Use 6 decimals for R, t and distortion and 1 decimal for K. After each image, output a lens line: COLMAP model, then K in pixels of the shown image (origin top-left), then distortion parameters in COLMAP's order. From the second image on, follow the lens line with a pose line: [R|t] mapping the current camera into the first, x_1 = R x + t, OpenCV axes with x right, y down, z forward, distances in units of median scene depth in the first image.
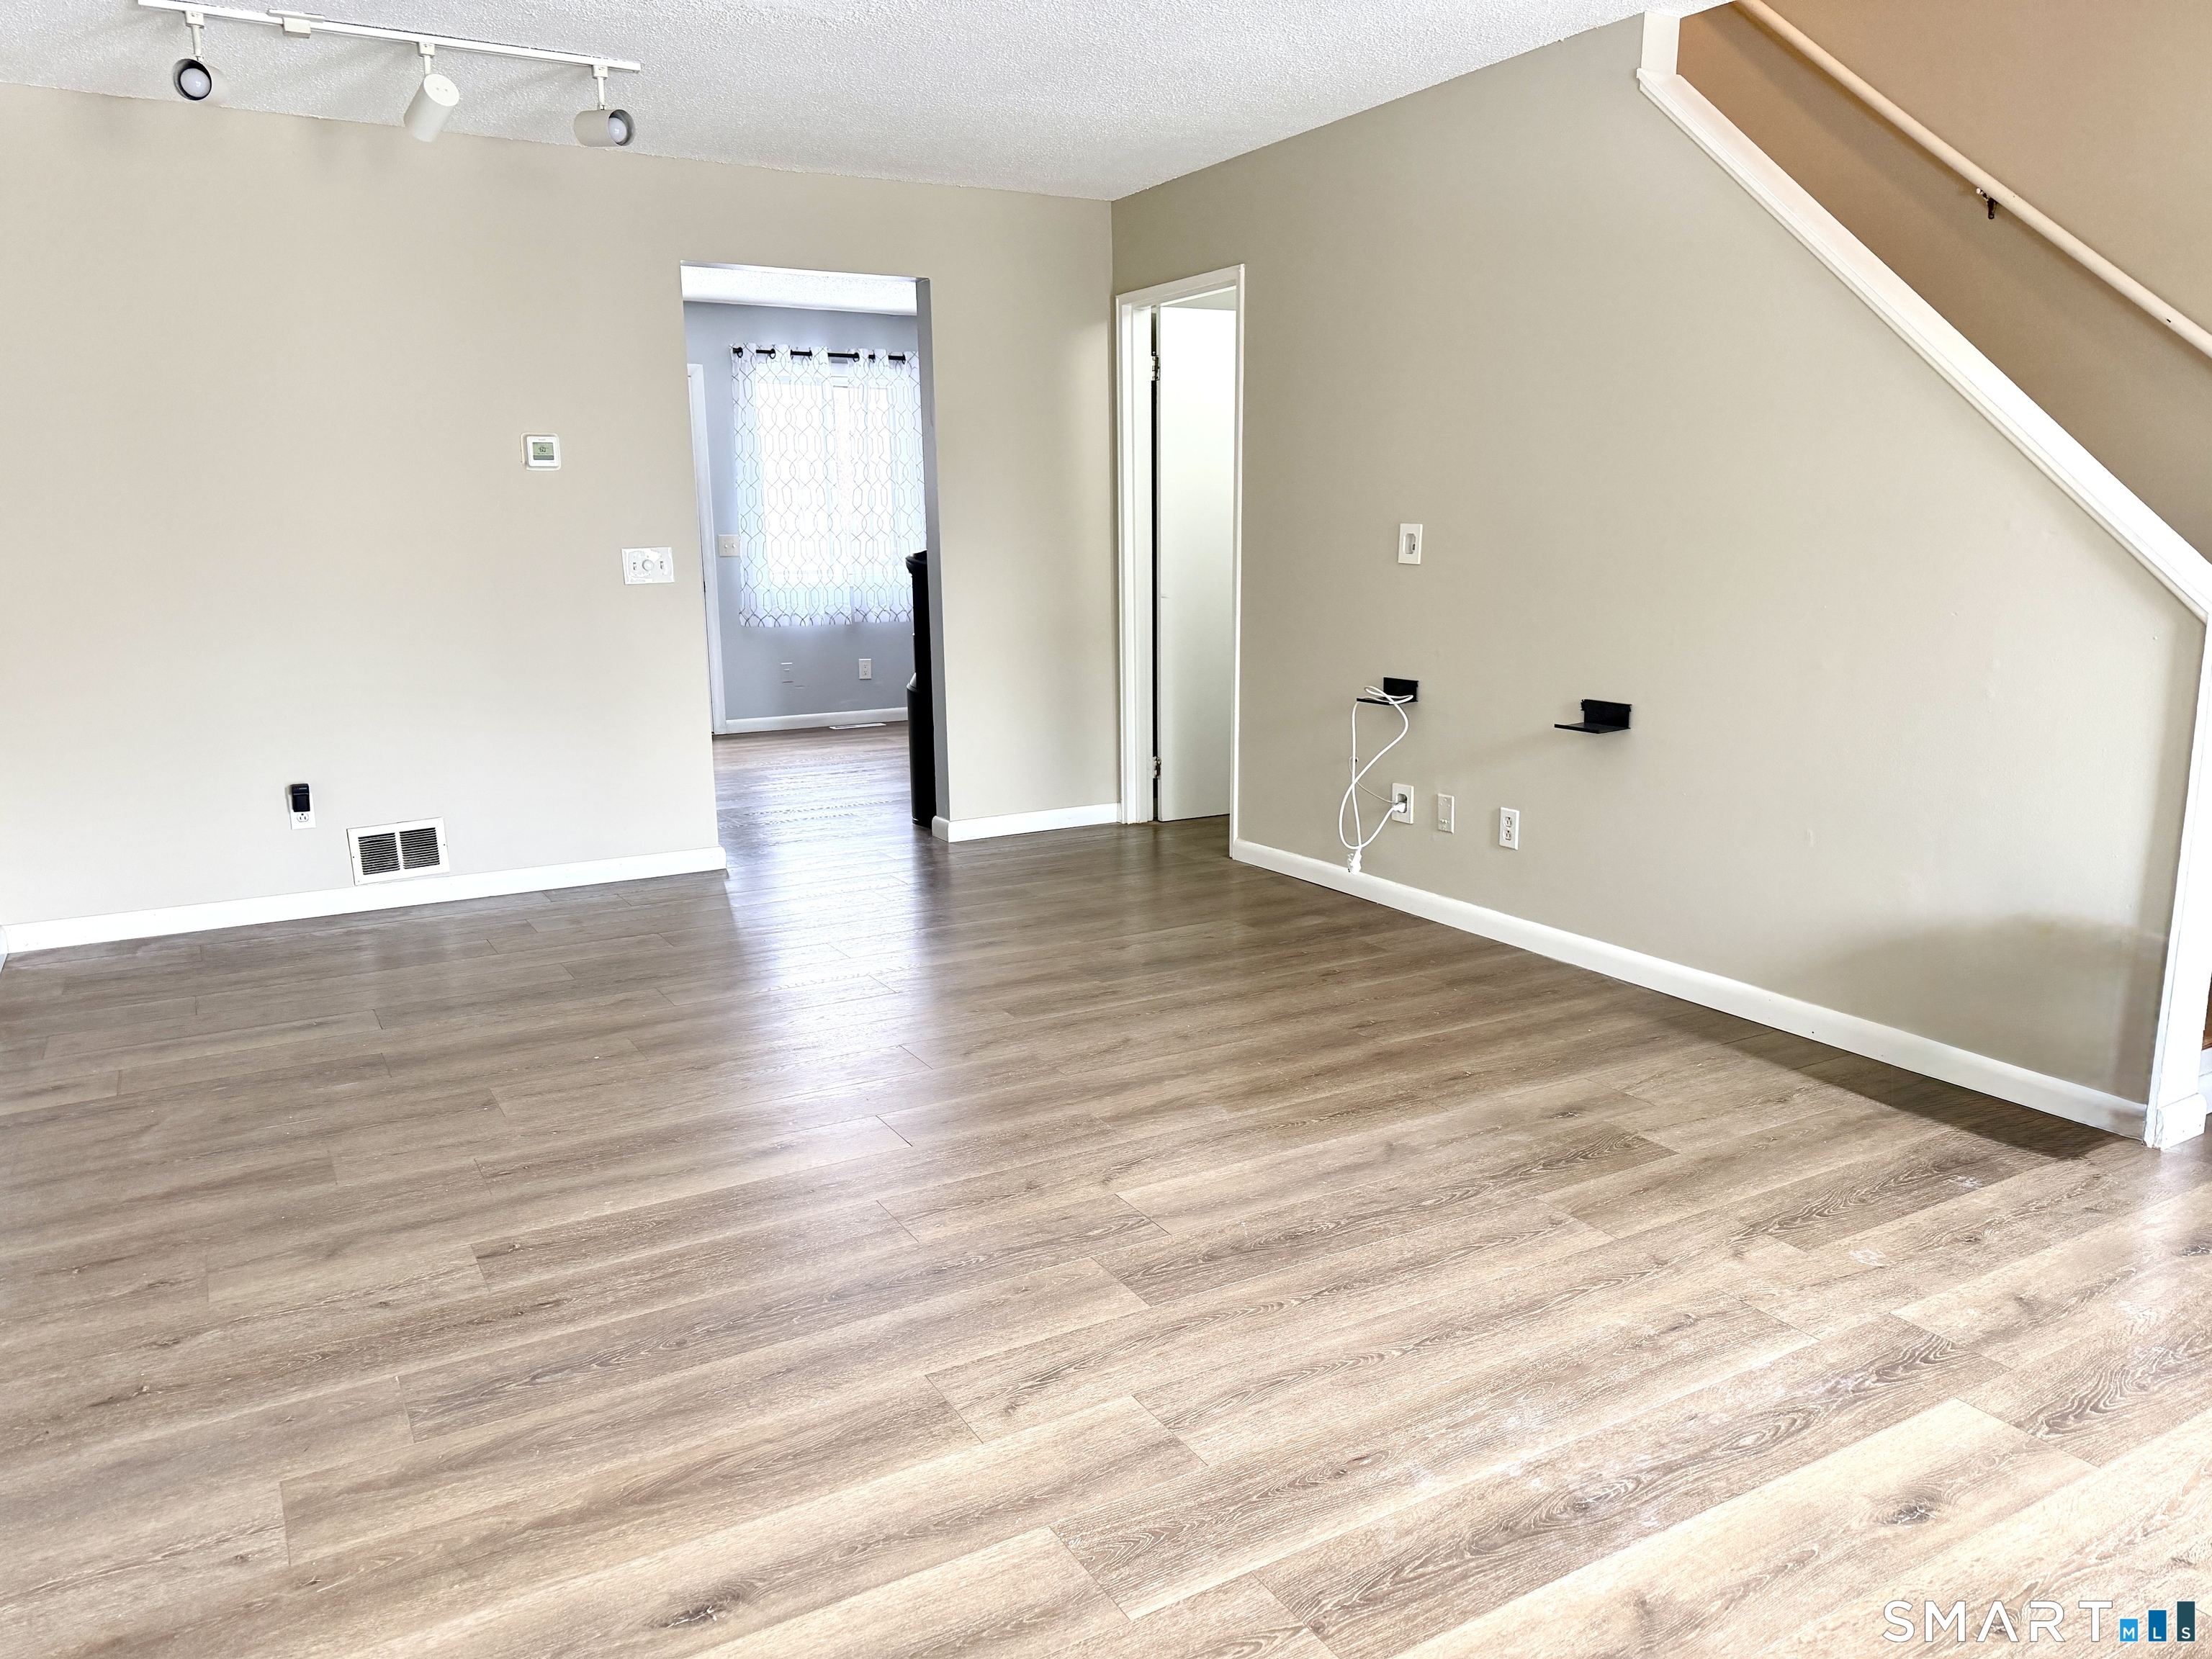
lens RADIAL K [[1576.7, 0, 1110.4], [0, 1576.7, 809.9], [0, 0, 1]] dist [0.038175, -0.037462]
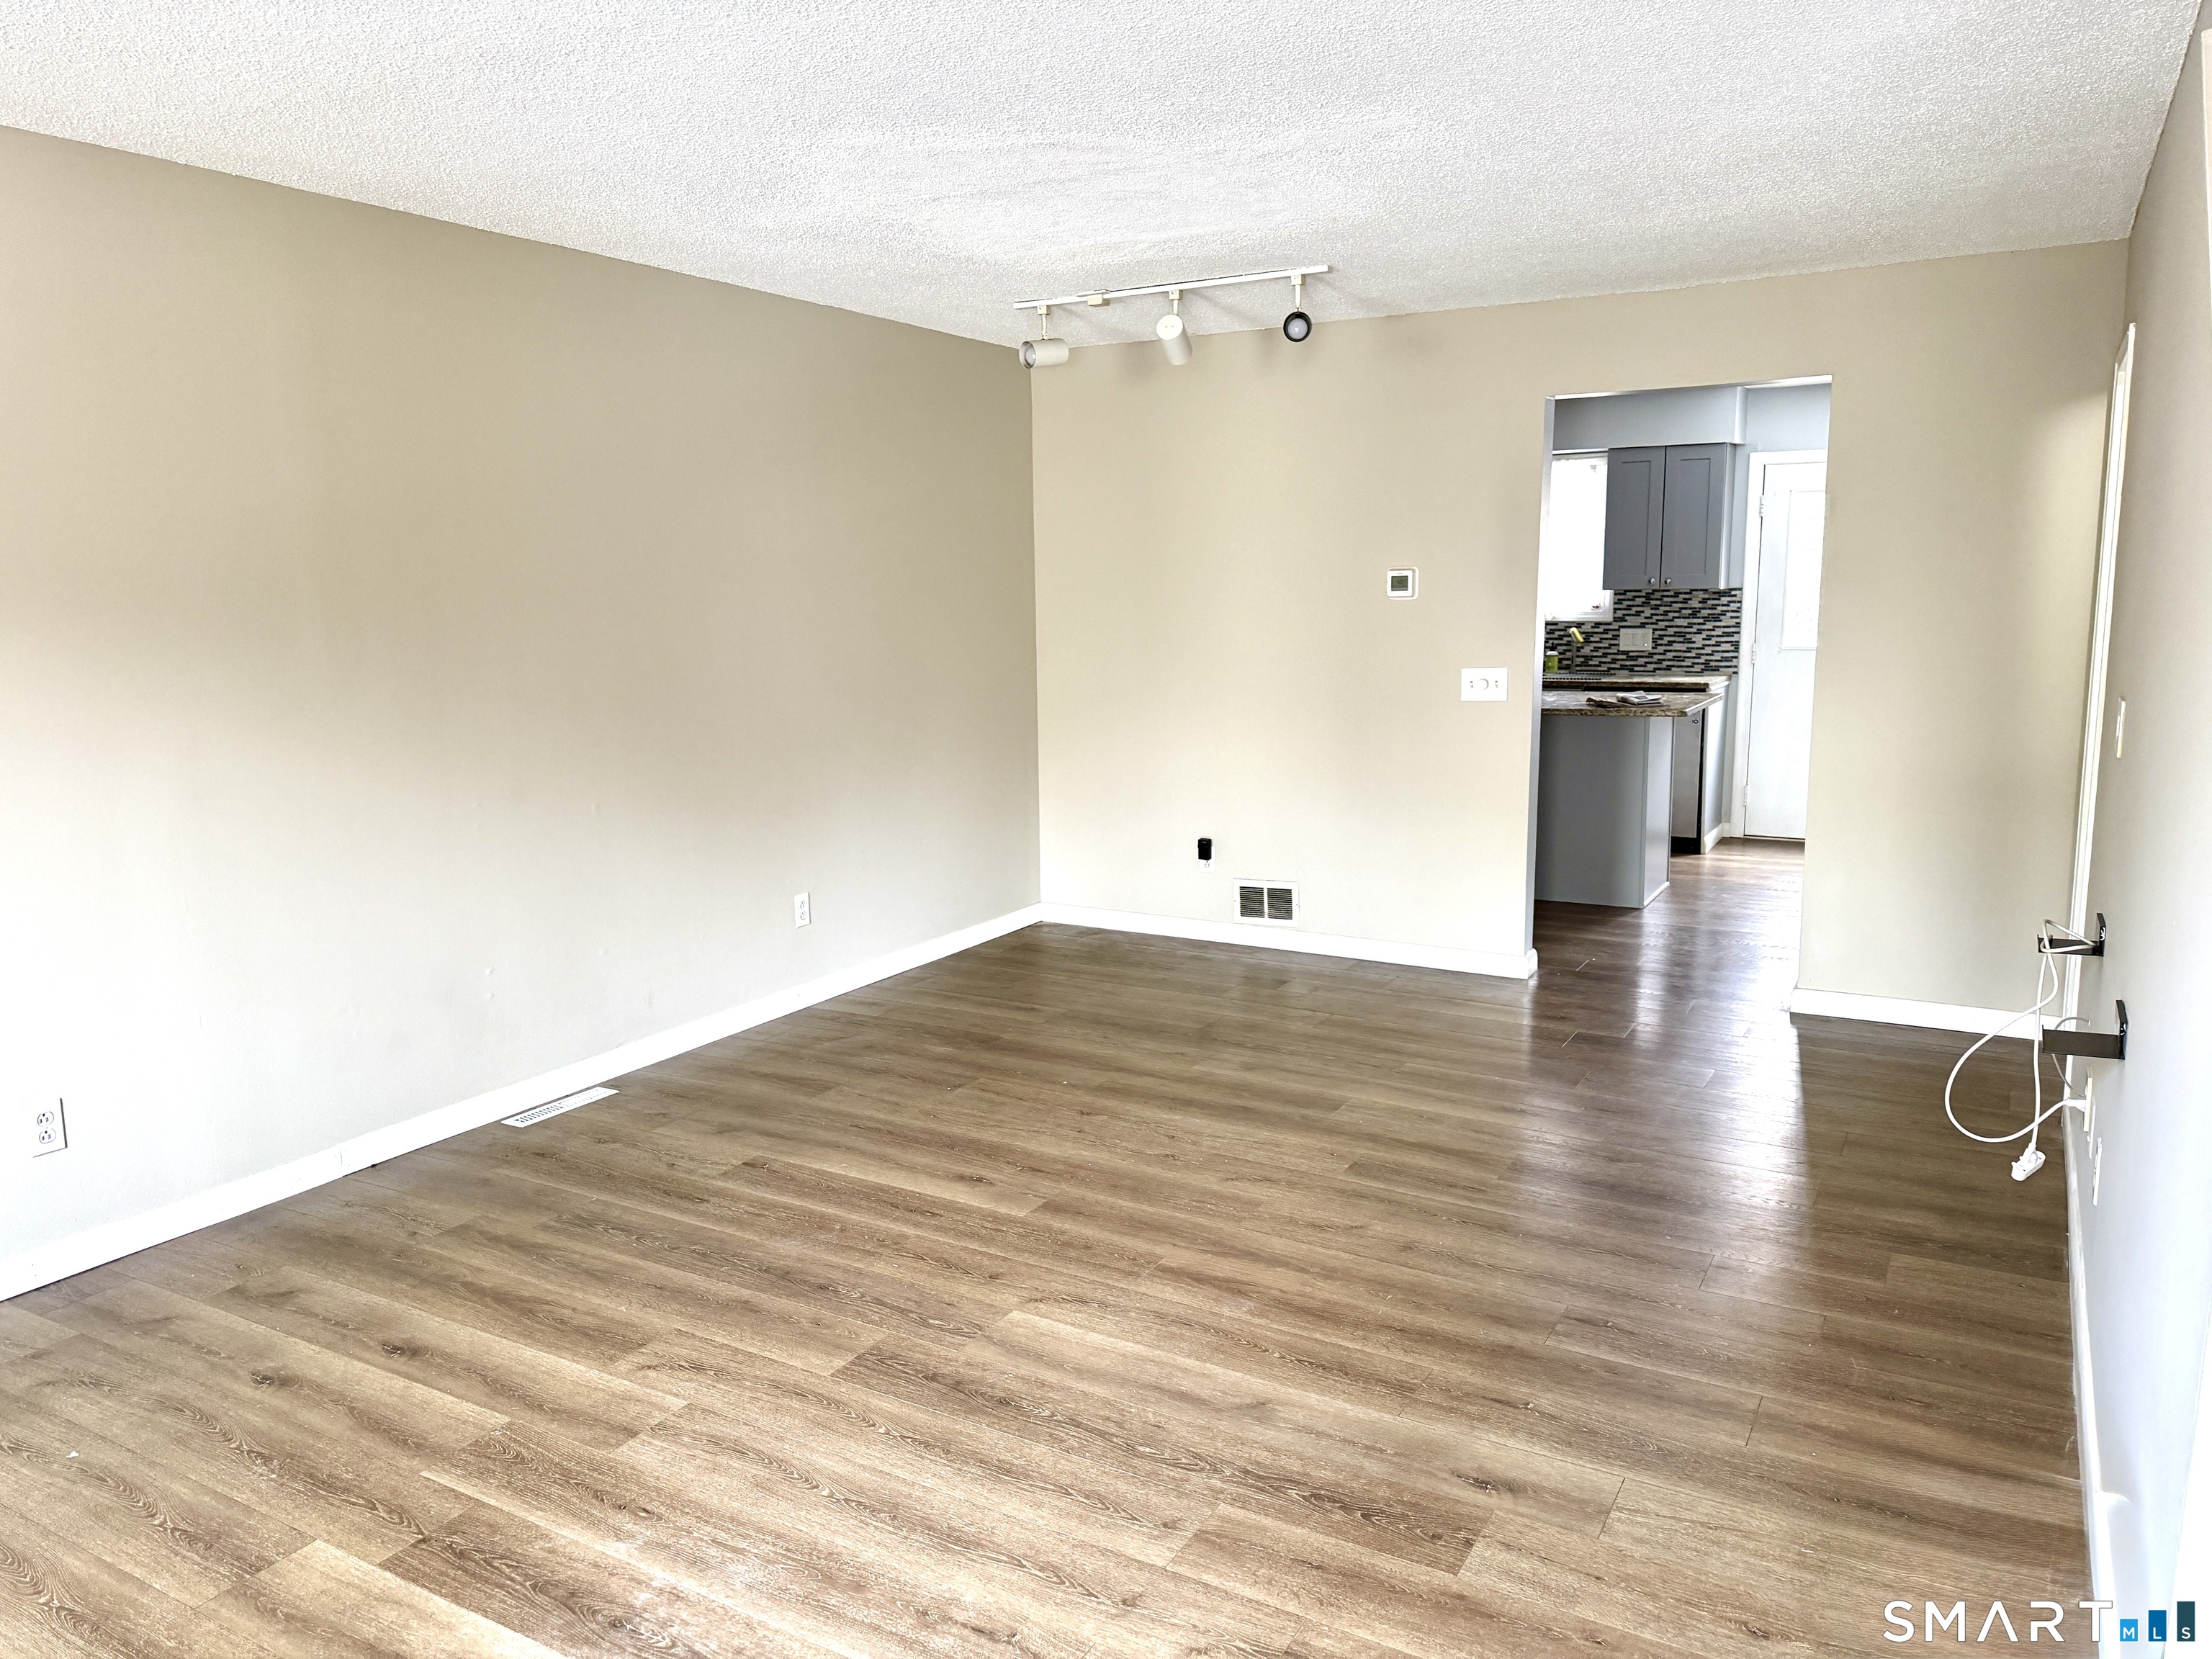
lens RADIAL K [[1576.7, 0, 1107.7], [0, 1576.7, 835.6], [0, 0, 1]] dist [0.038175, -0.037462]
pose [[0.503911, 0.153234, -0.850055, 0.922360], [-0.158341, 0.983849, 0.083487, -0.189540], [0.849118, 0.092528, 0.520035, 0.431810]]
